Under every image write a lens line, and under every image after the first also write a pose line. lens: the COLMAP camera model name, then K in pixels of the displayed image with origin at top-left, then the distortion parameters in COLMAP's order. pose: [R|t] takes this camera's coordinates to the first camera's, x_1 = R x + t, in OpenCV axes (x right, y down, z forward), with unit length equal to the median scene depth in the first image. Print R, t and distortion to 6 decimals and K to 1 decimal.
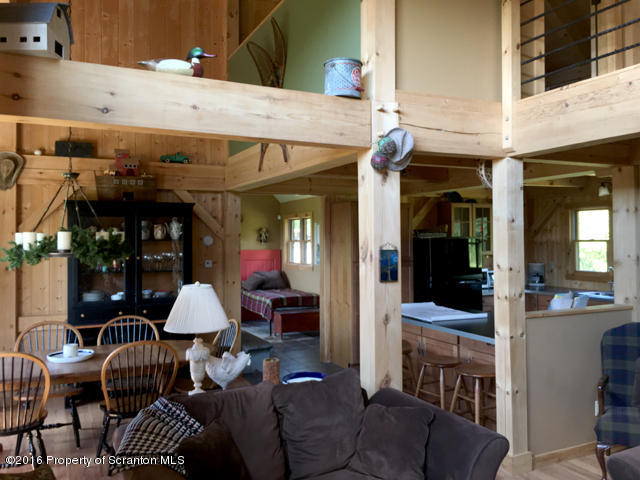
lens RADIAL K [[548.4, 0, 320.0], [0, 548.4, 240.0], [0, 0, 1]] dist [0.001209, 0.002039]
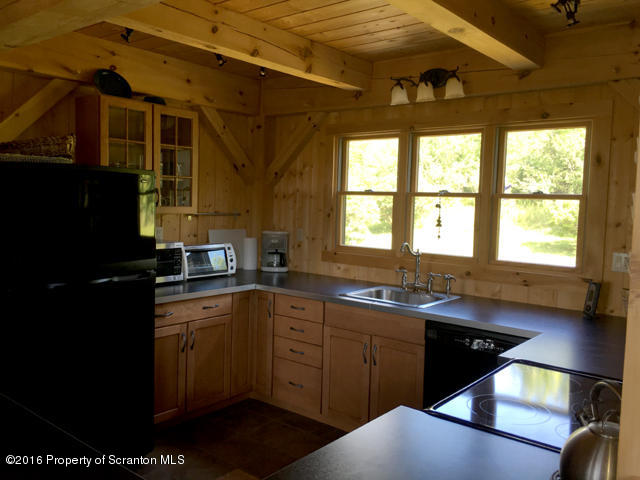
lens RADIAL K [[548.4, 0, 320.0], [0, 548.4, 240.0], [0, 0, 1]] dist [0.001209, 0.002039]
pose [[0.904074, 0.014453, 0.427132, 0.202770], [-0.043043, 0.997425, 0.057356, 0.017979], [-0.425203, -0.070239, 0.902368, 0.489528]]
